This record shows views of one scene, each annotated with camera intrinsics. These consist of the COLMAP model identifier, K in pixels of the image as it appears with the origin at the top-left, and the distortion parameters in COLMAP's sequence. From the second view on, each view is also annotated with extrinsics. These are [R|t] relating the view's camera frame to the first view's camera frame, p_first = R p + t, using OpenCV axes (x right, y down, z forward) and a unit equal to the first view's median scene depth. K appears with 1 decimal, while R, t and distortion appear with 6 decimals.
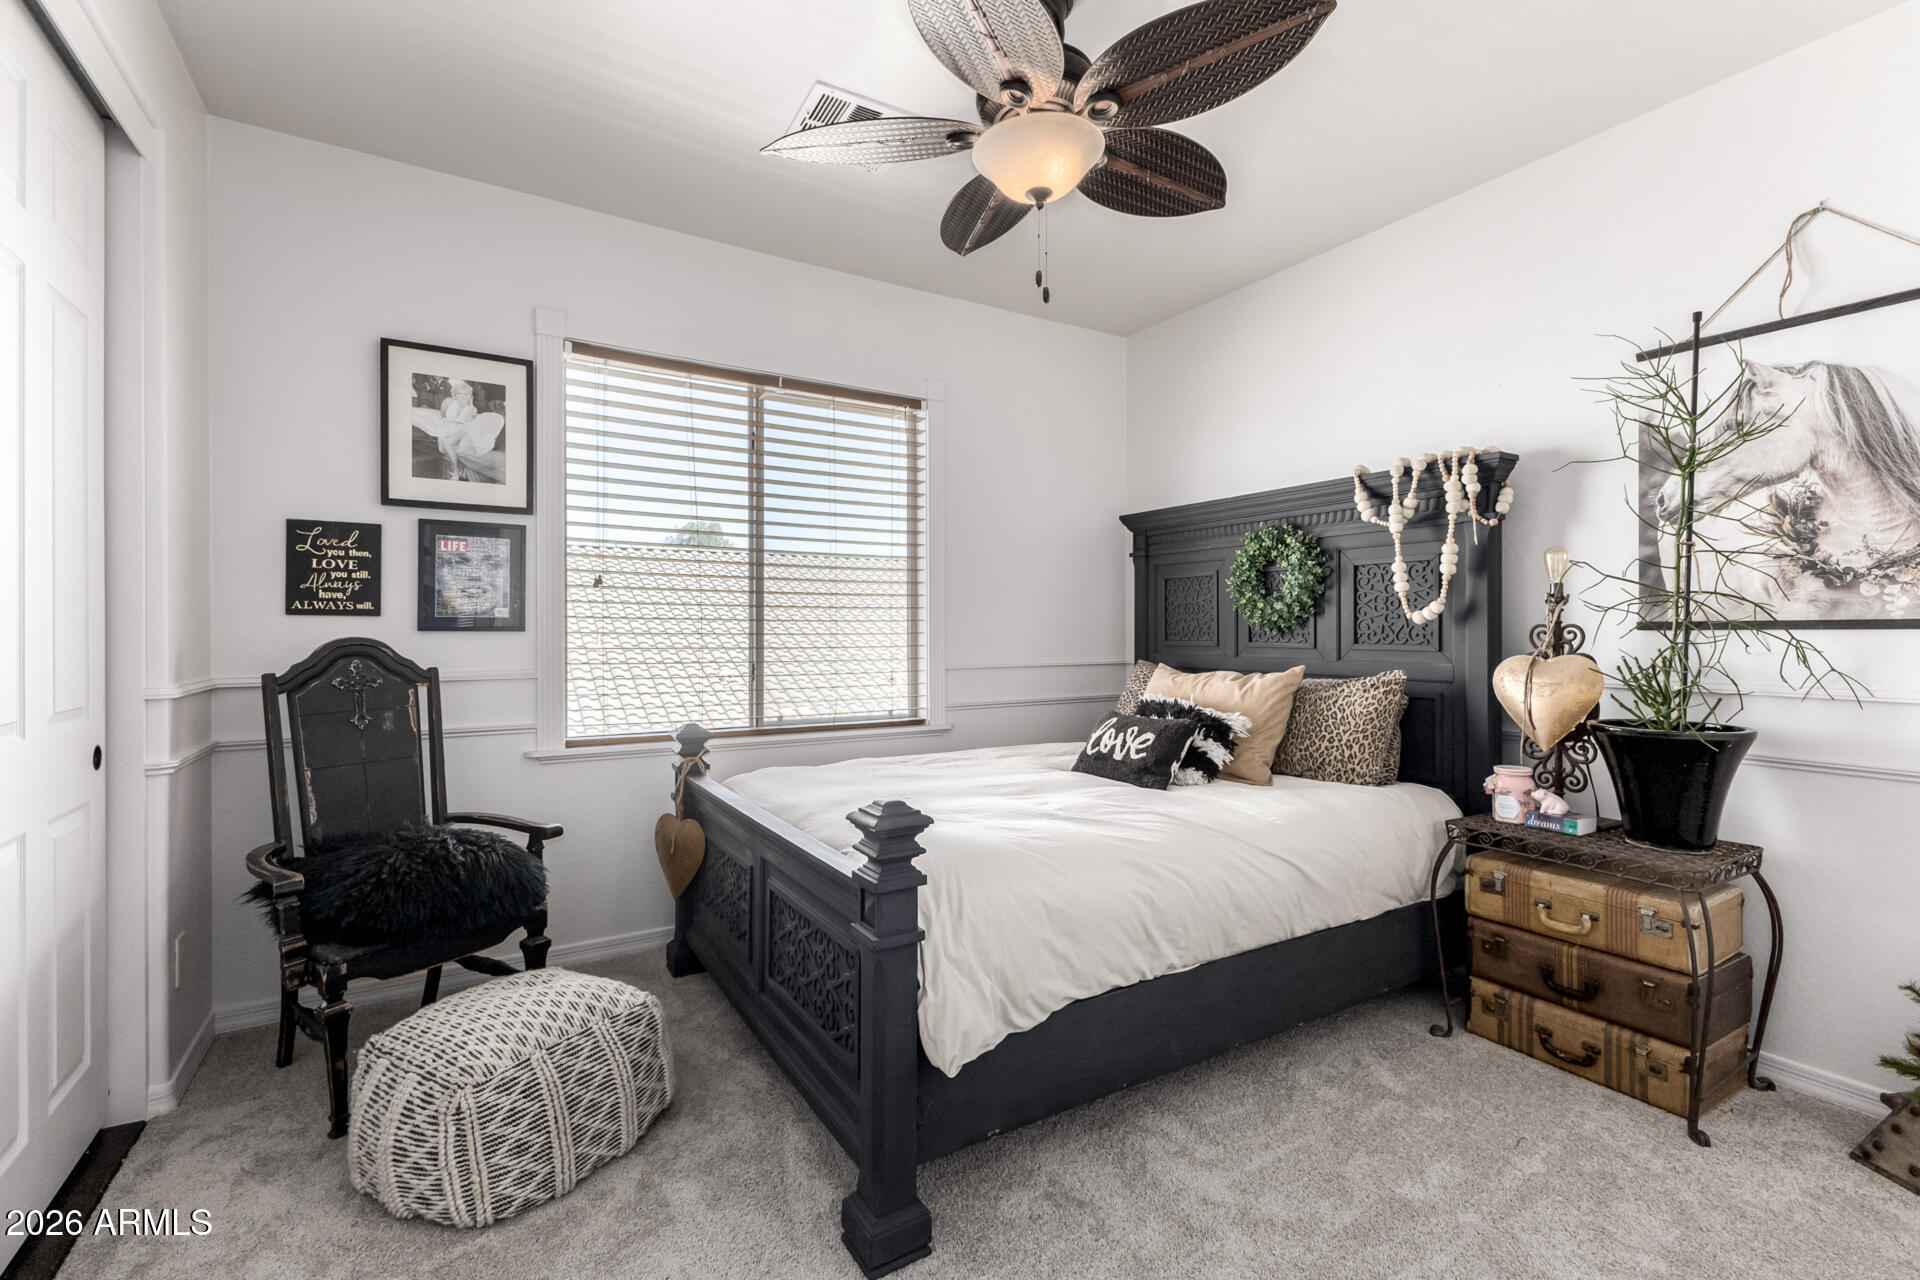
lens RADIAL K [[834.2, 0, 960.8], [0, 834.2, 636.0], [0, 0, 1]] dist [0.003343, -0.000604]
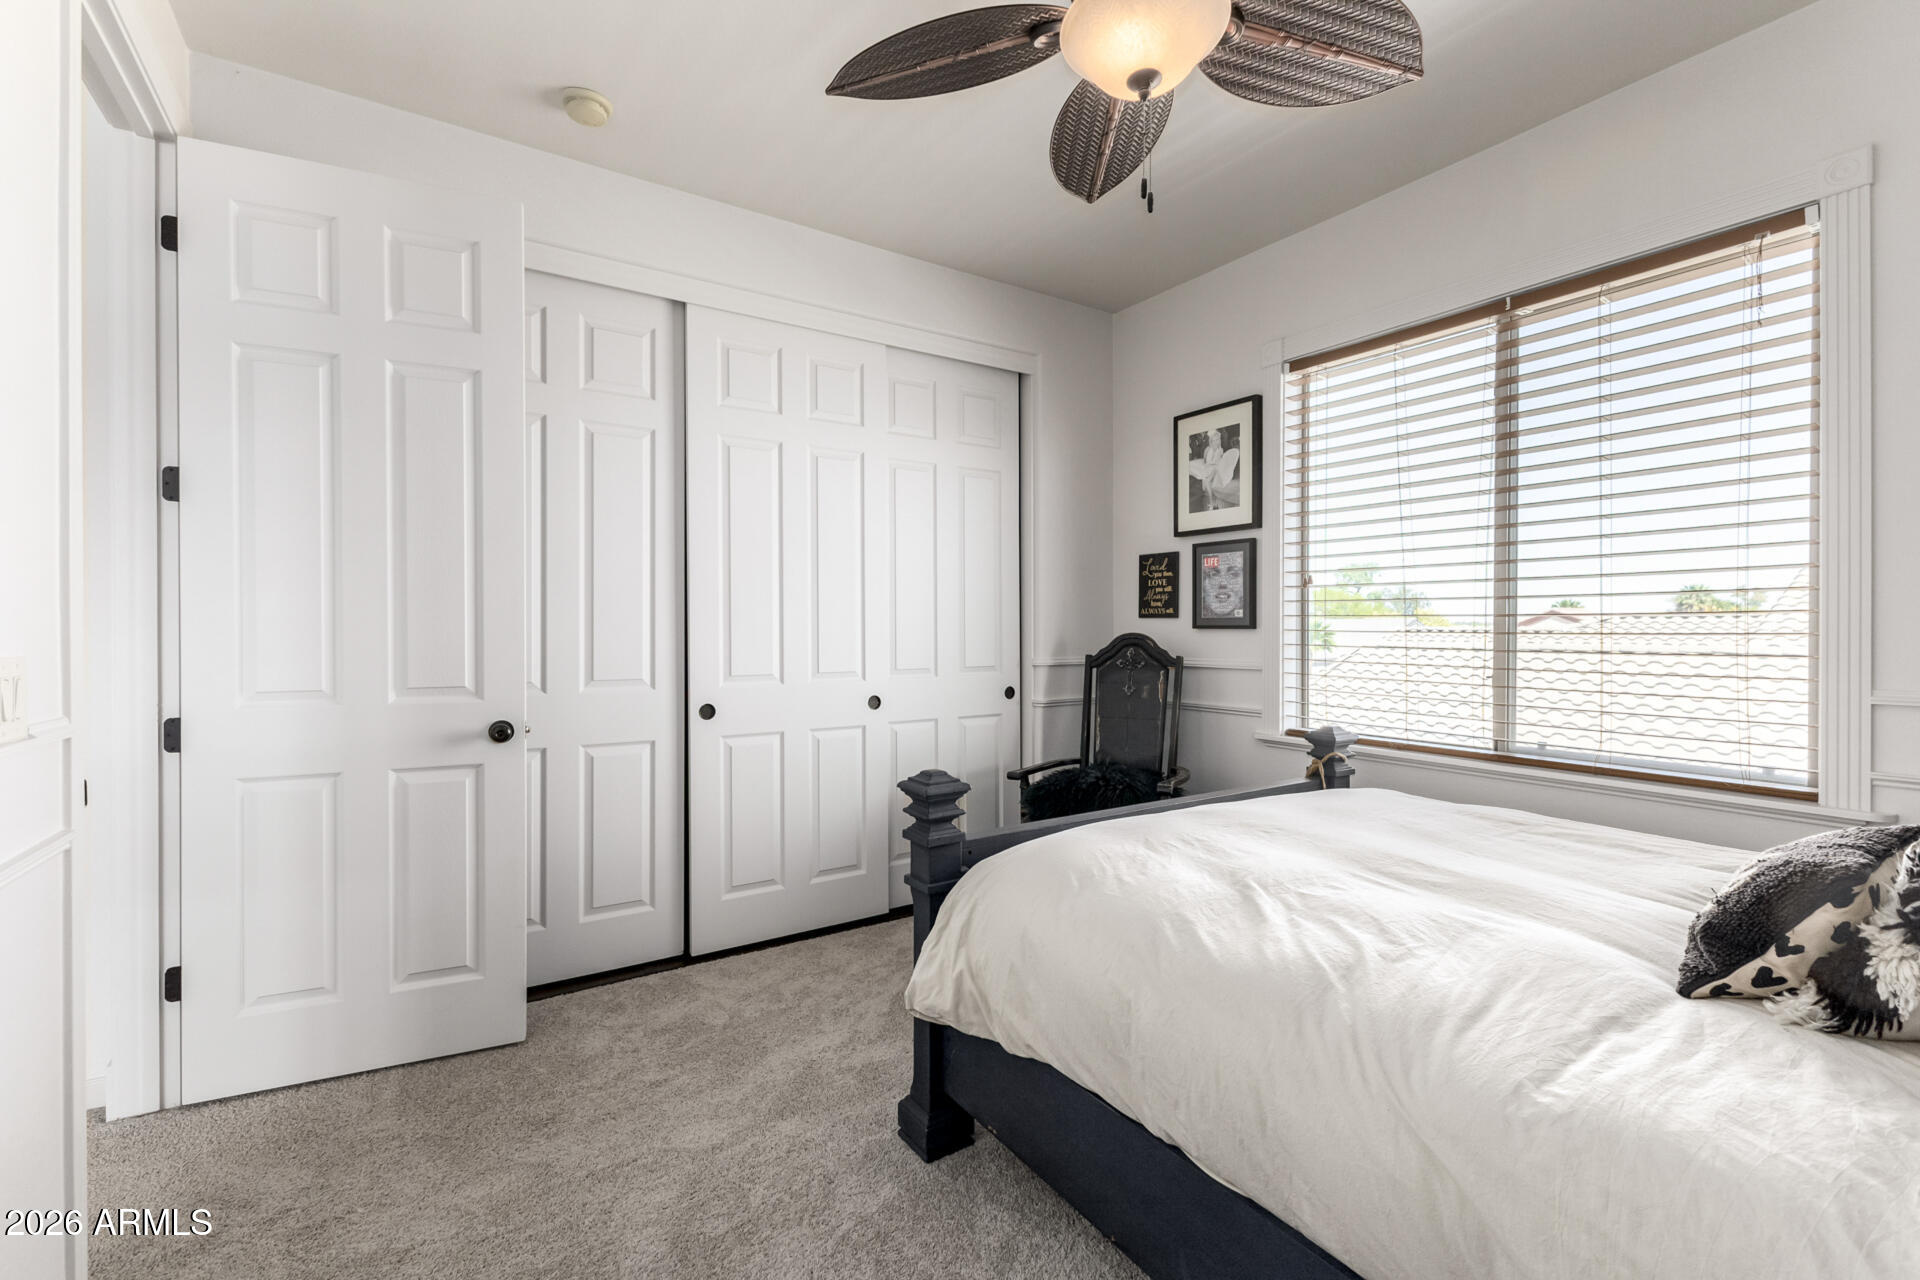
lens RADIAL K [[834.2, 0, 961.1], [0, 834.2, 629.8], [0, 0, 1]] dist [0.003343, -0.000604]
pose [[0.016321, 0.001364, -0.999866, 0.665659], [-0.007144, 0.999974, 0.001247, -0.003131], [0.999841, 0.007123, 0.016330, 0.607183]]
